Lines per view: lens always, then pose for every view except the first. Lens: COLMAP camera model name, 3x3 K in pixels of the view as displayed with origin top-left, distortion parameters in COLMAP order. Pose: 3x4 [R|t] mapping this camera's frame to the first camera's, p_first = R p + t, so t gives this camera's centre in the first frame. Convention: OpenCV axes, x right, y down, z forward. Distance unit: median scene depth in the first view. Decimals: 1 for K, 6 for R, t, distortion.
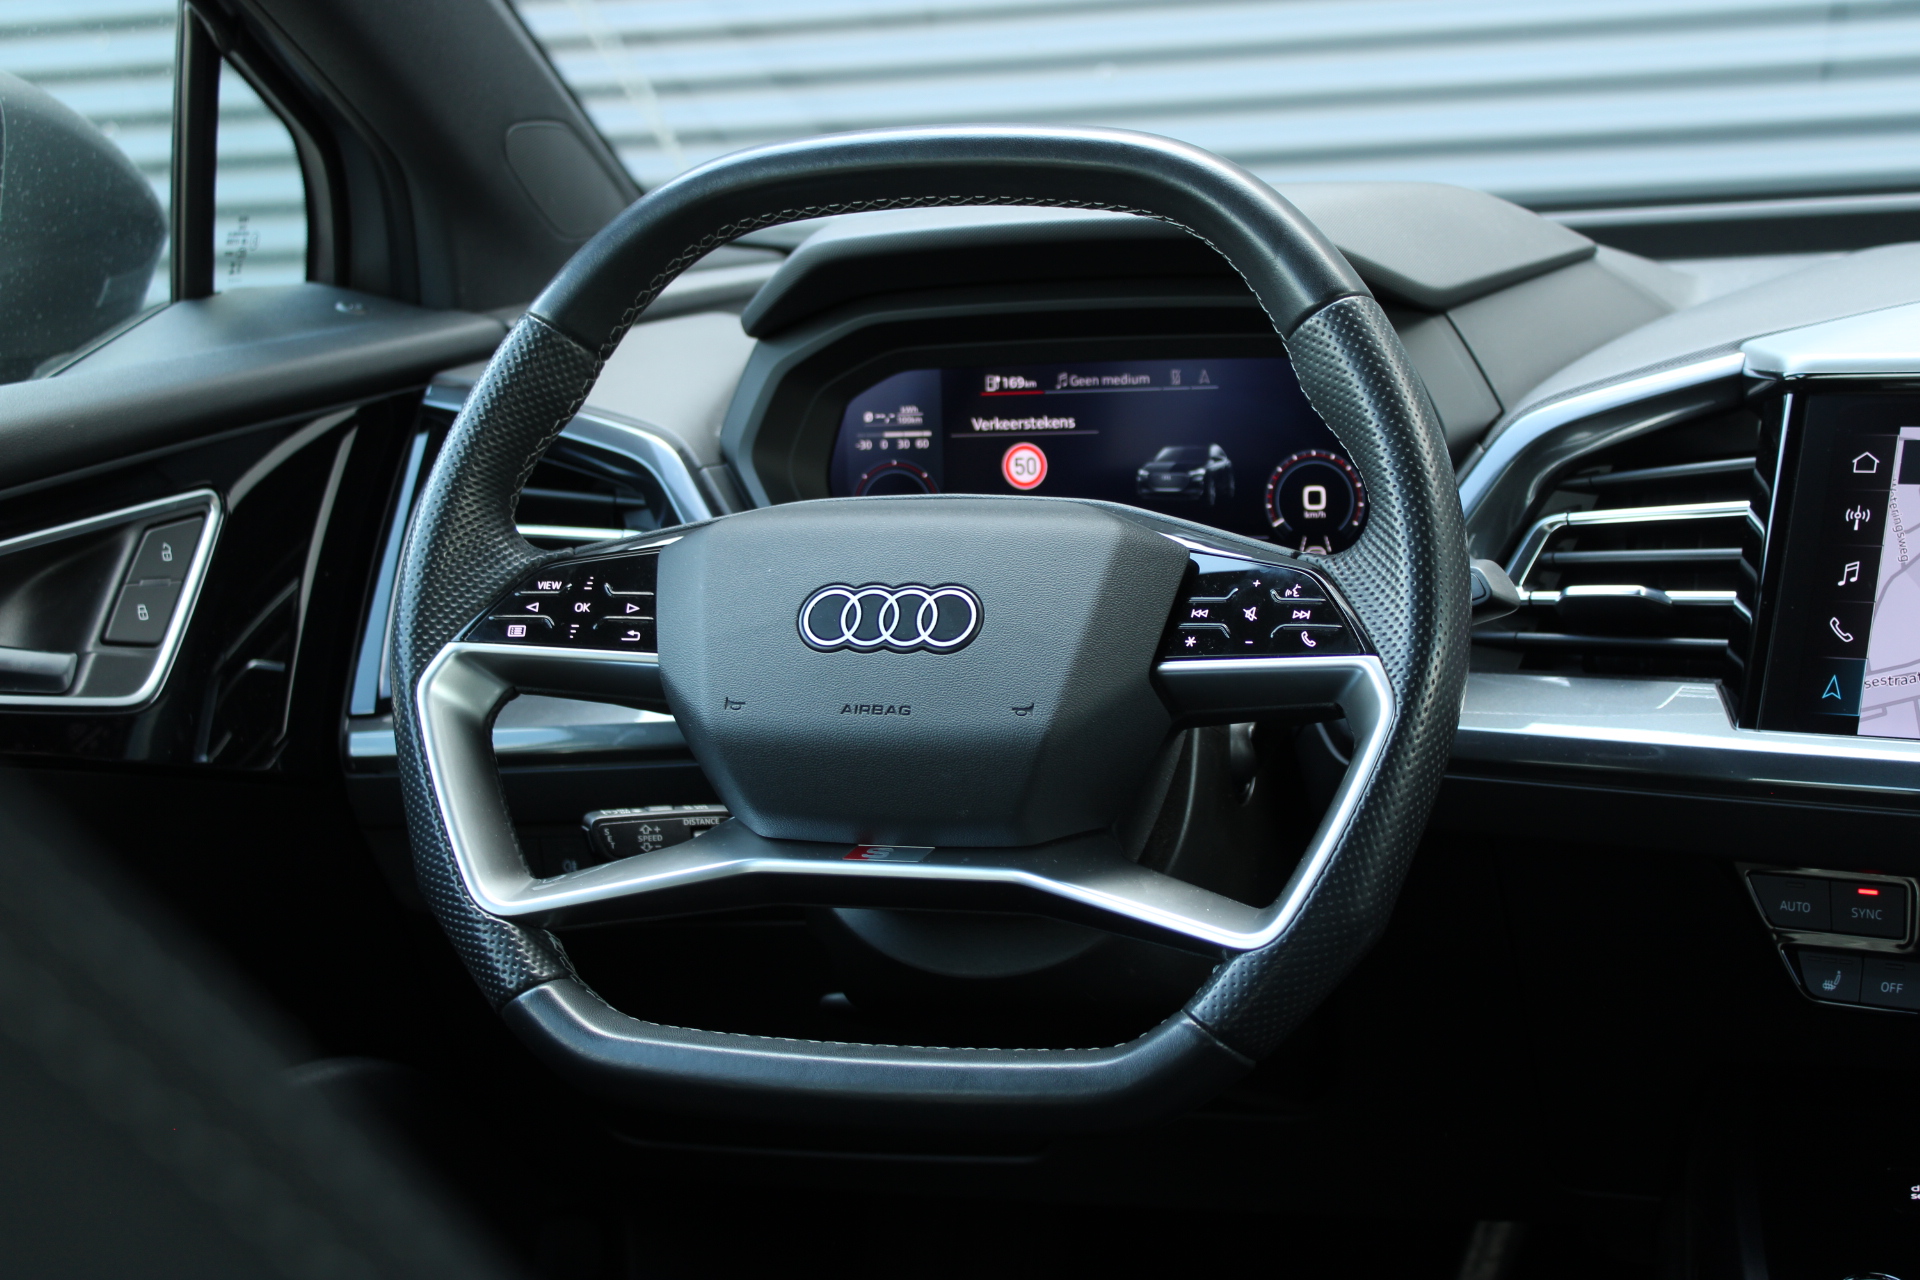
lens RADIAL K [[3125.4, 0, 951.2], [0, 3125.4, 649.5], [0, 0, 1]] dist [-0.033237, 0.000000]
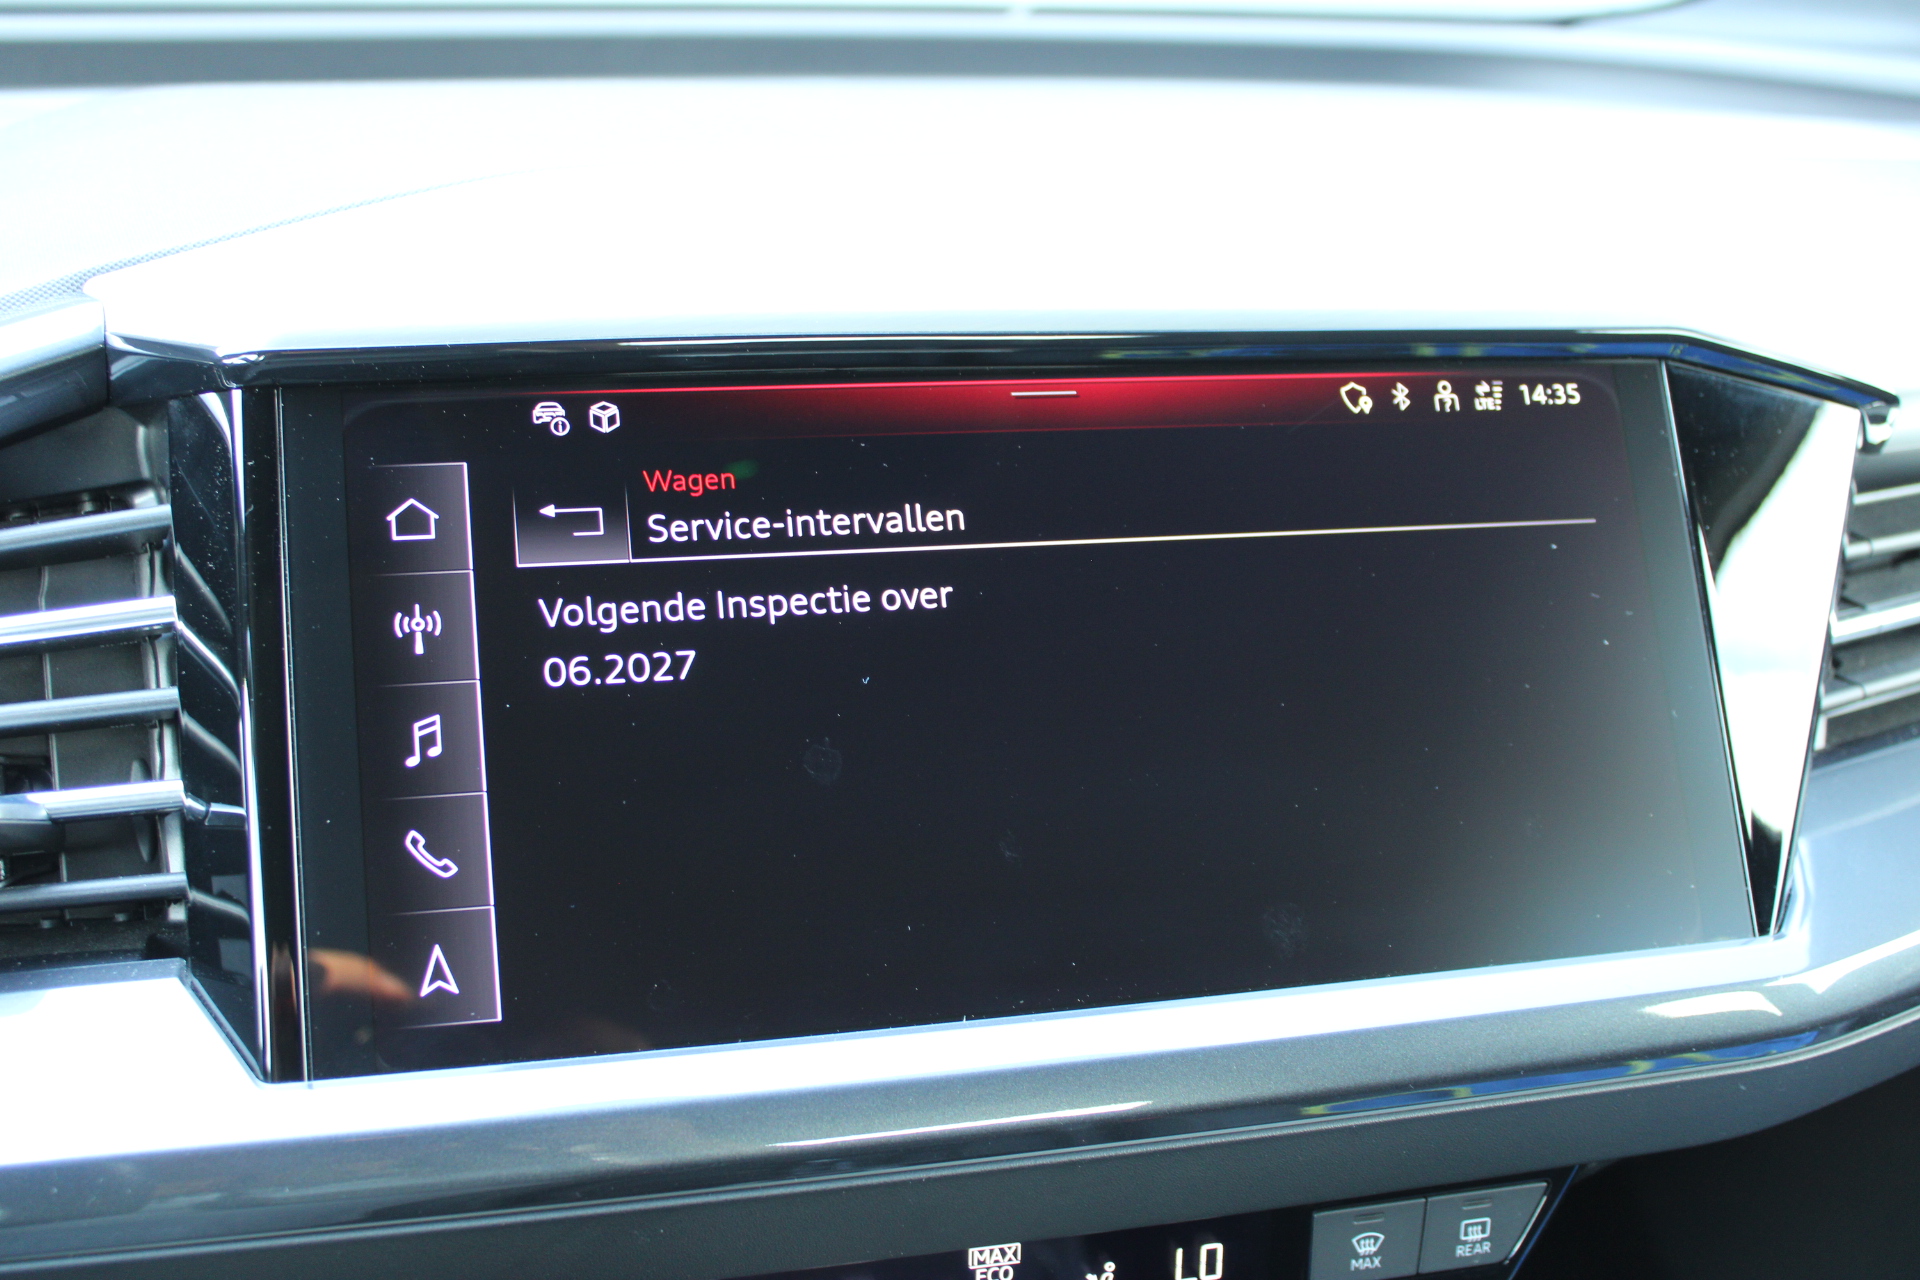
lens RADIAL K [[2192.2, 0, 959.3], [0, 2192.2, 644.5], [0, 0, 1]] dist [-0.073457, 0.000000]
pose [[0.688777, -0.153059, 0.708632, 0.081935], [0.062921, 0.986392, 0.151895, -0.080093], [-0.722238, -0.060034, 0.689035, 0.604945]]
